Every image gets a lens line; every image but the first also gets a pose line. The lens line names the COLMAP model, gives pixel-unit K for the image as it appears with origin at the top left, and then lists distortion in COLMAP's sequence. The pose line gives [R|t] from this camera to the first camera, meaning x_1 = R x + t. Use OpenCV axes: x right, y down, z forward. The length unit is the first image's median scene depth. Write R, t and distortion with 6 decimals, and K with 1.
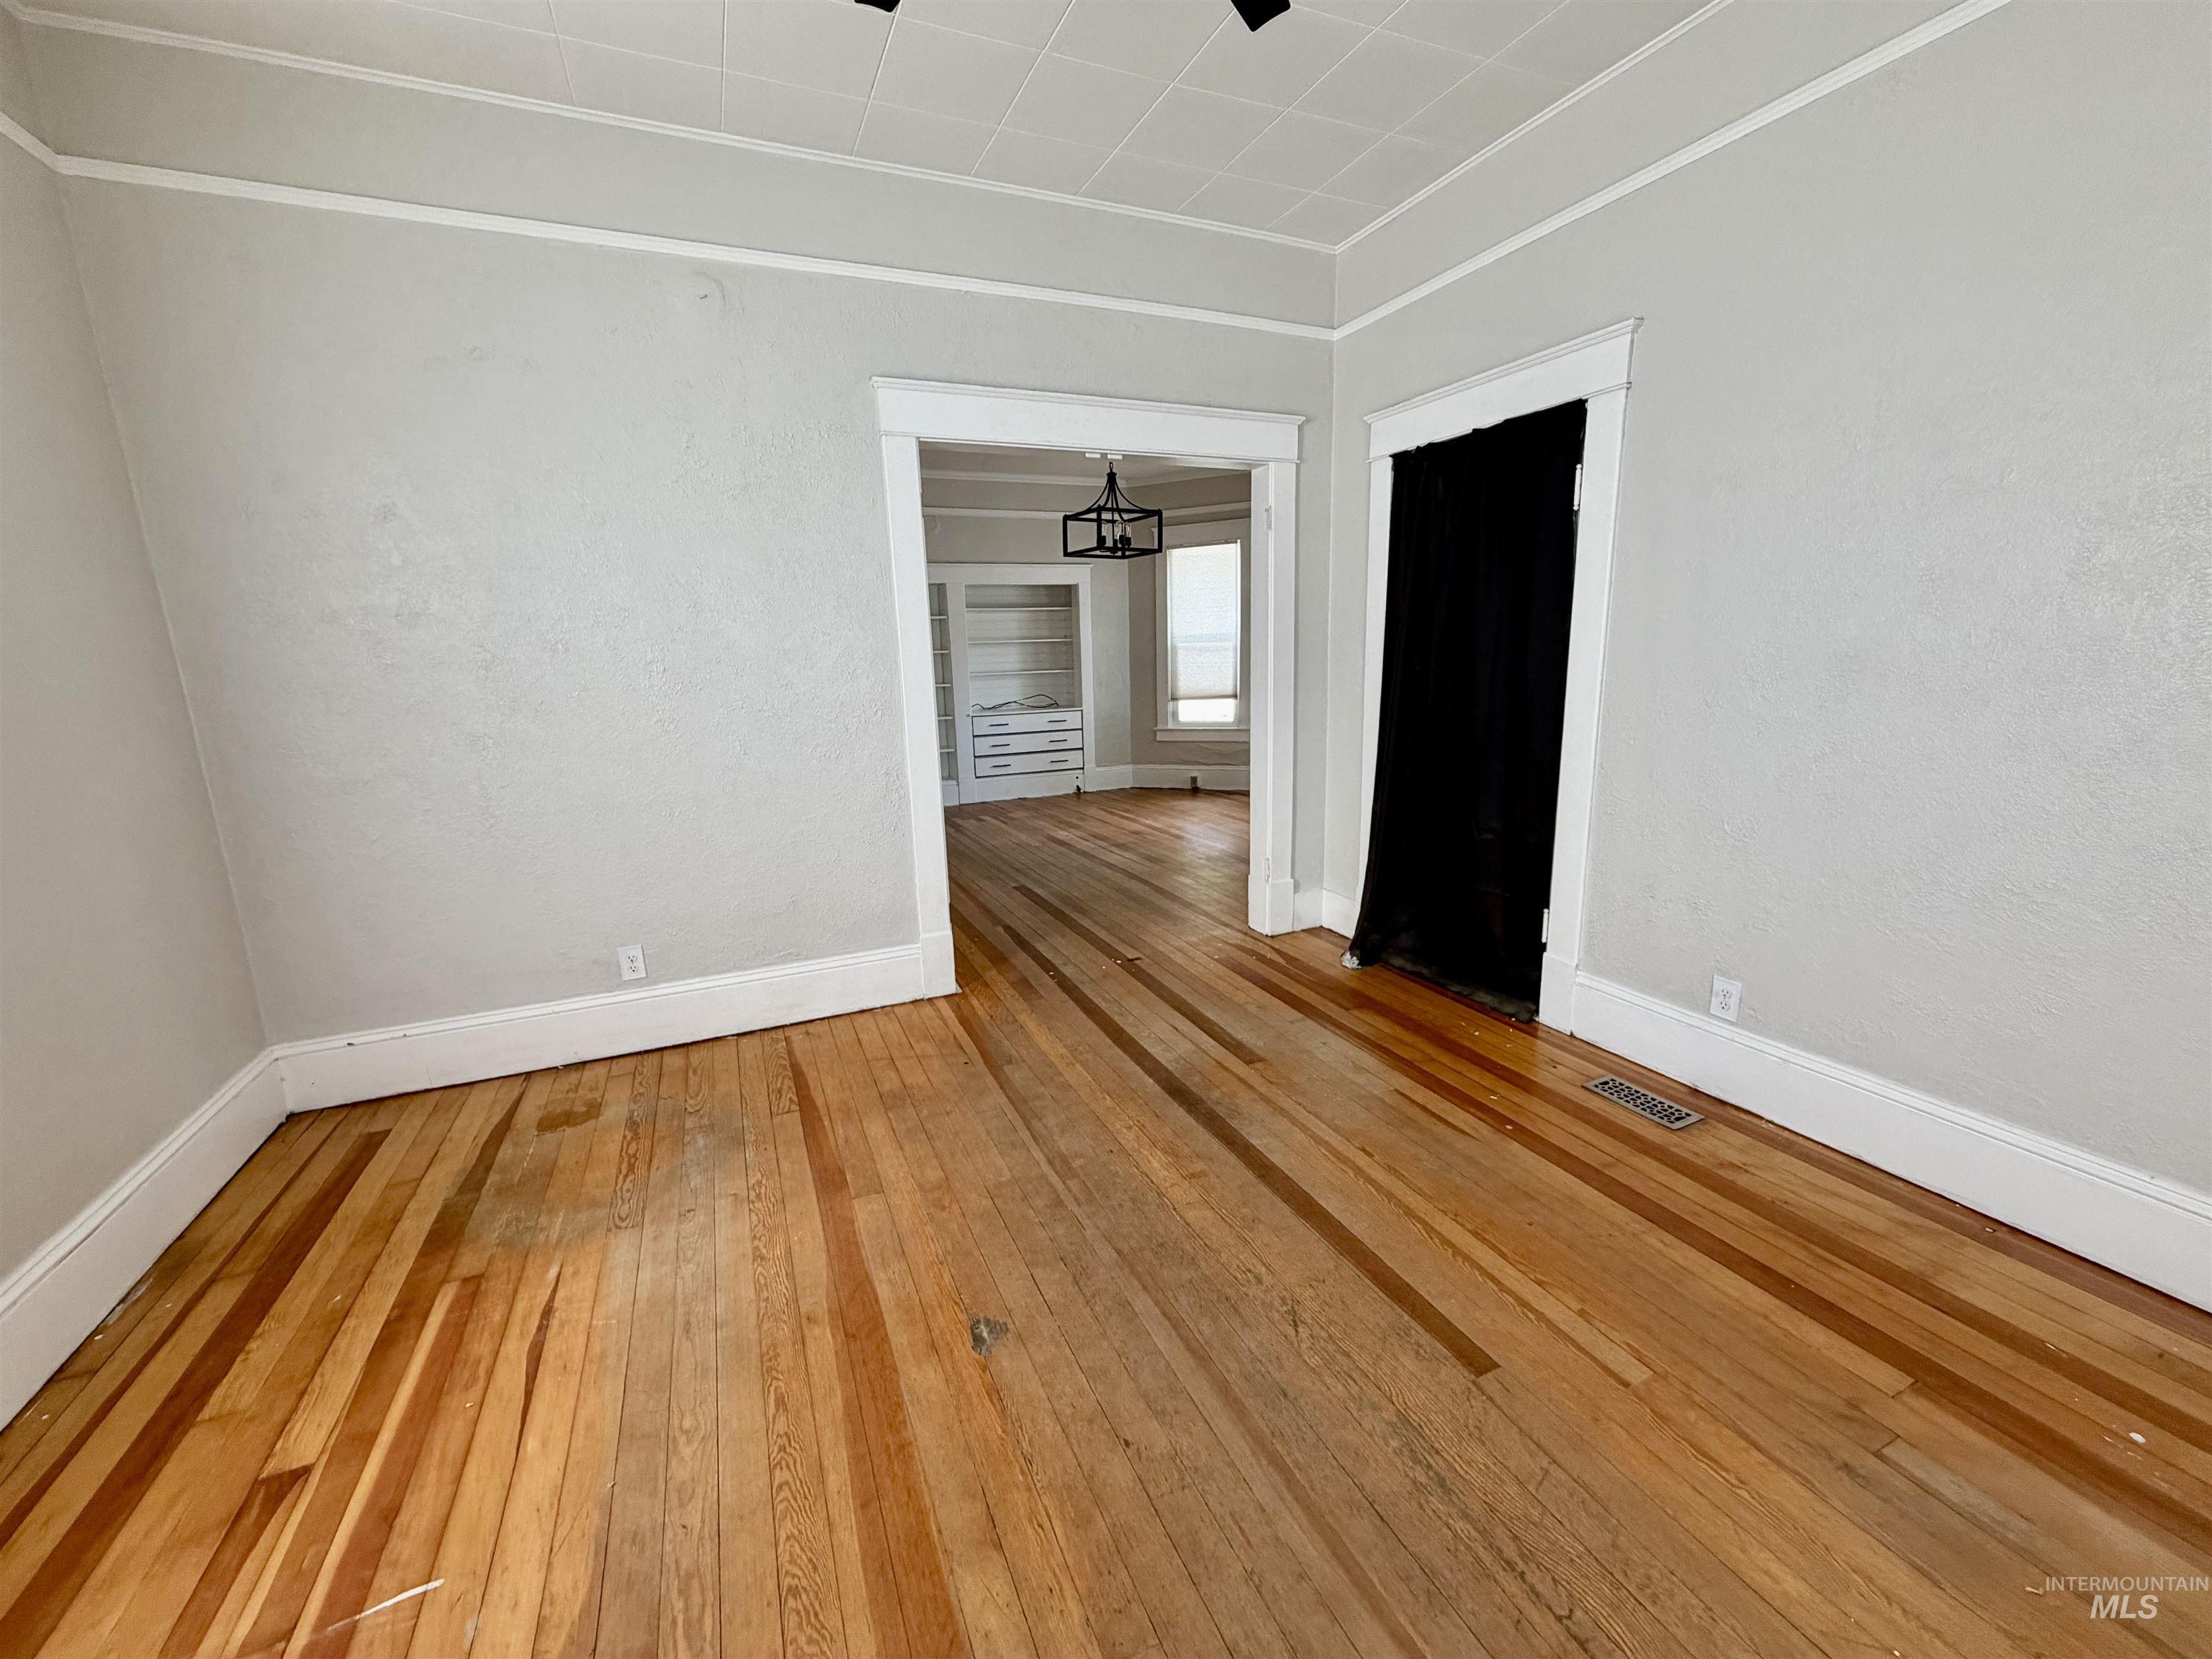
lens RADIAL K [[886.6, 0, 1107.9], [0, 886.6, 828.8], [0, 0, 1]] dist [0.000572, 0.000024]
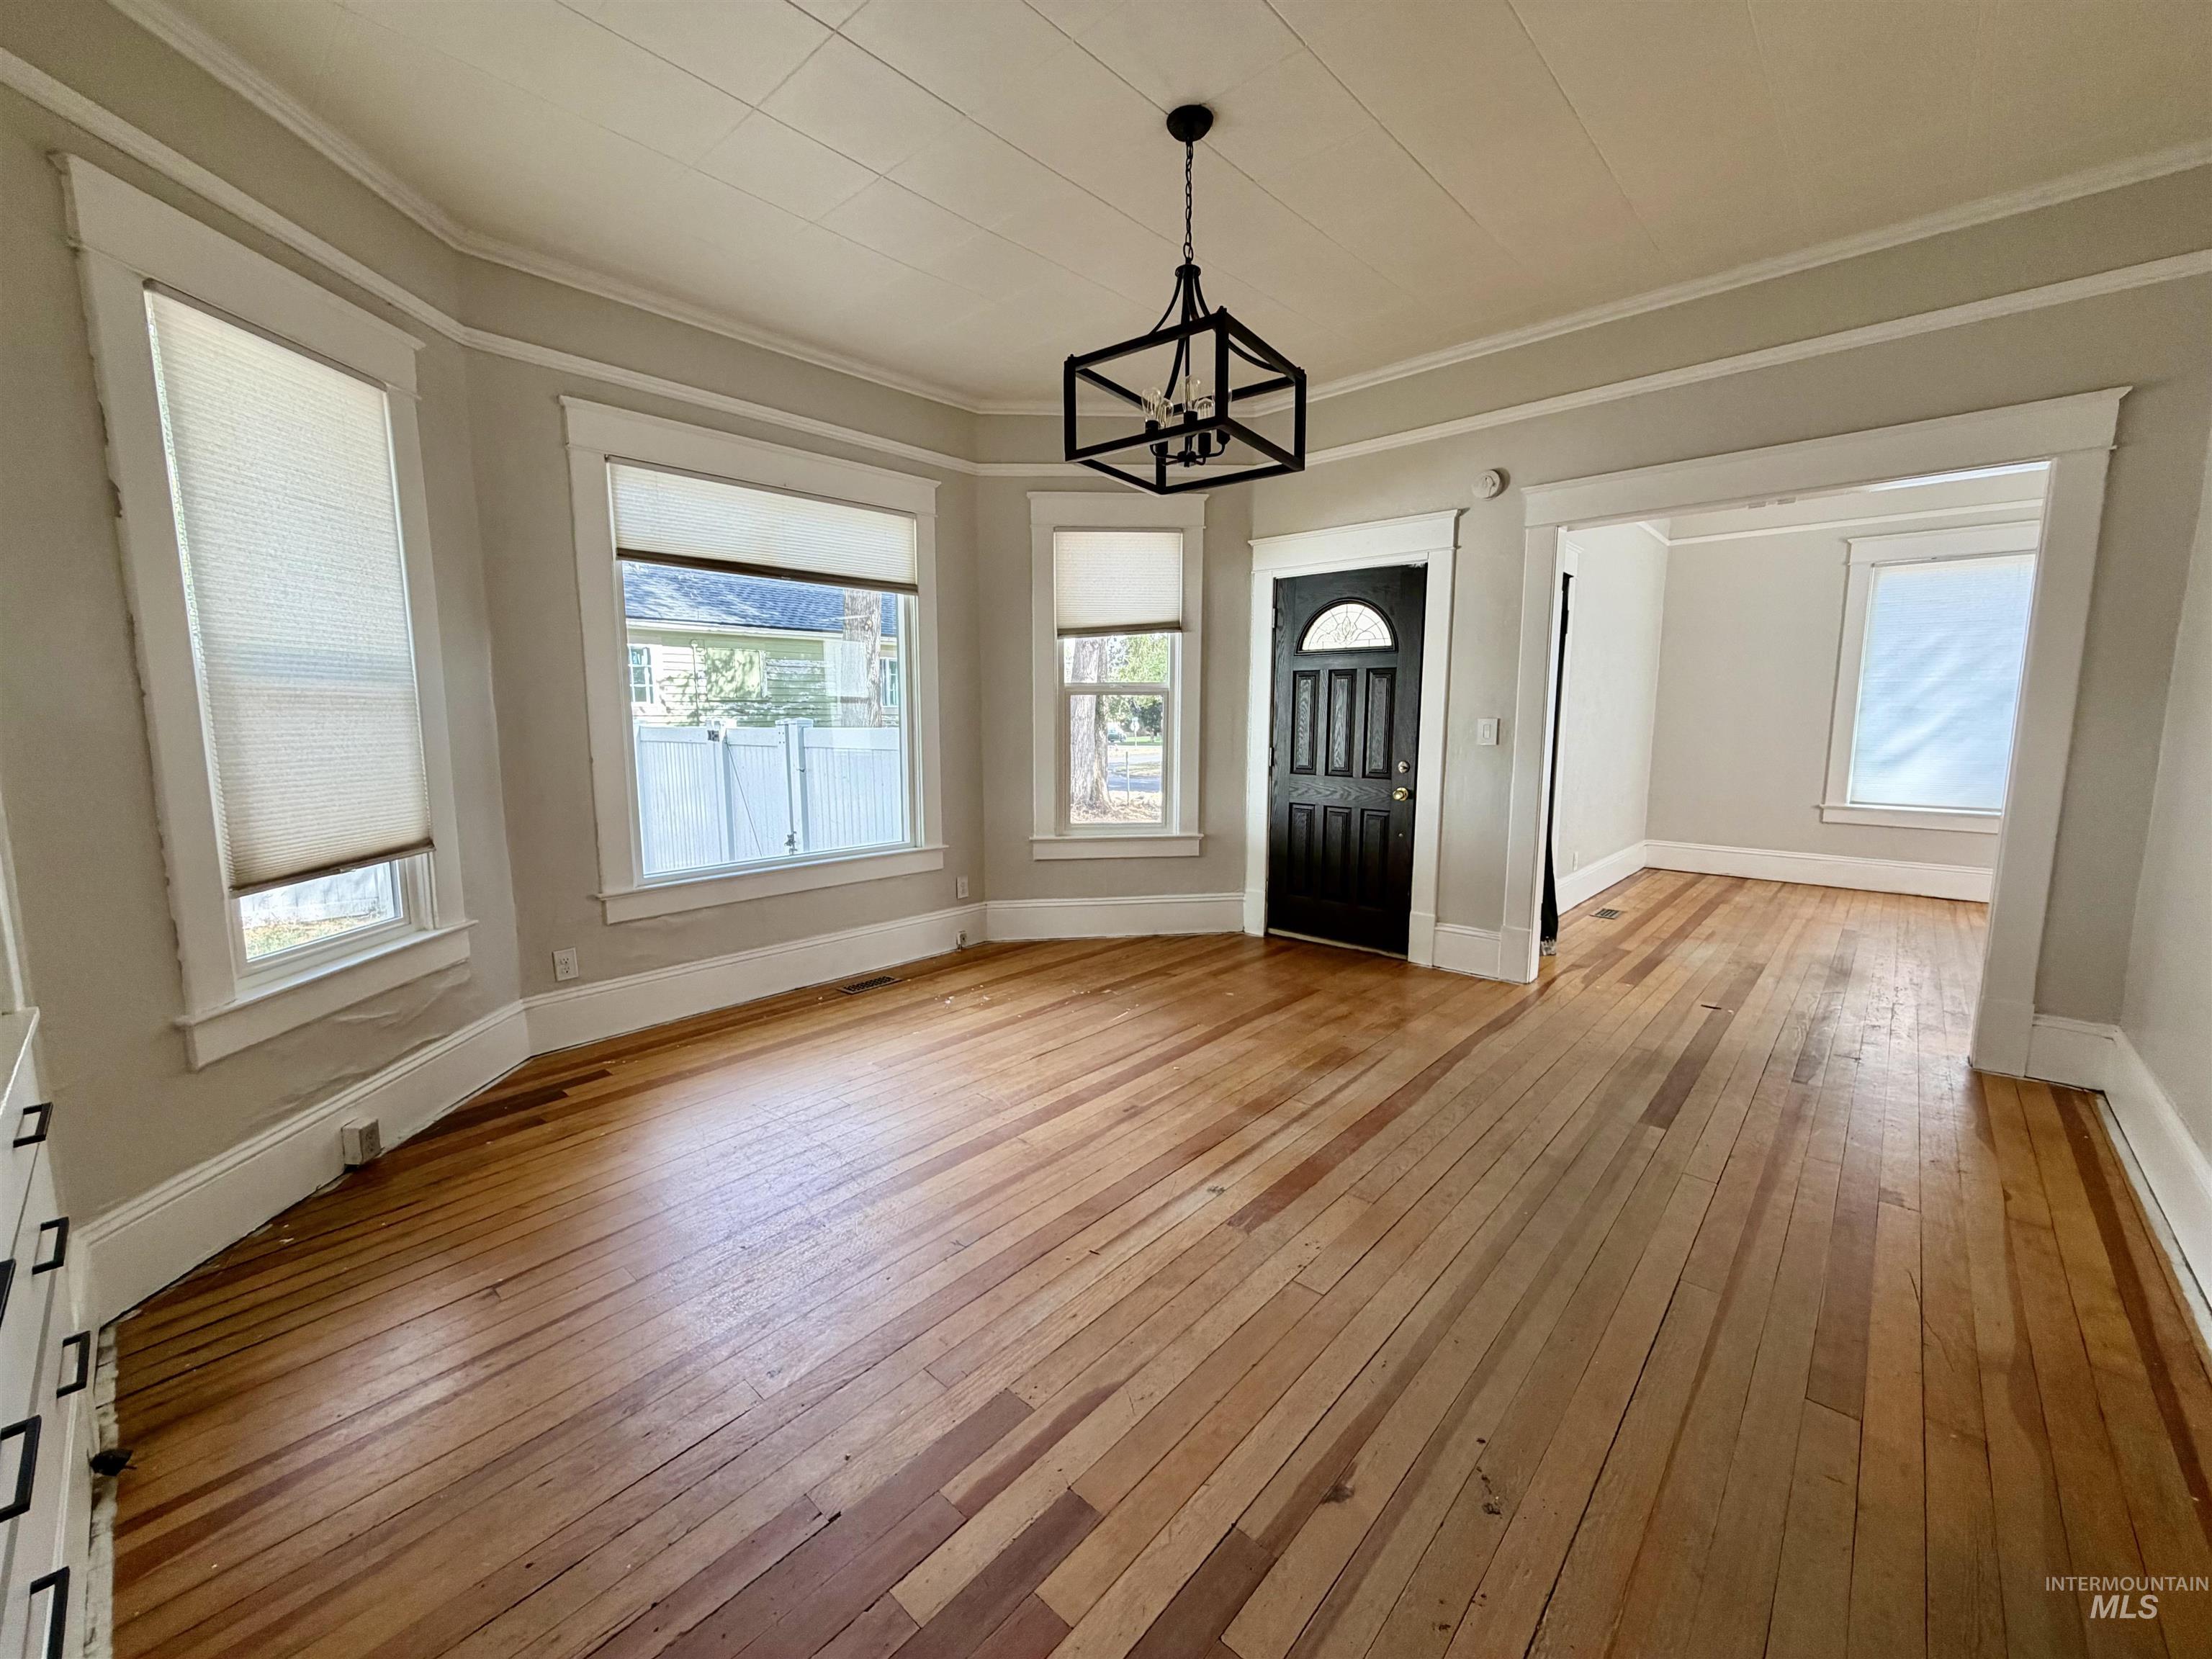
lens RADIAL K [[886.6, 0, 1107.0], [0, 886.6, 827.2], [0, 0, 1]] dist [0.000572, 0.000024]
pose [[-0.399337, -0.095125, 0.911856, -0.459824], [0.194998, 0.963032, 0.185861, -0.284007], [-0.895827, 0.252032, -0.366025, 1.518633]]
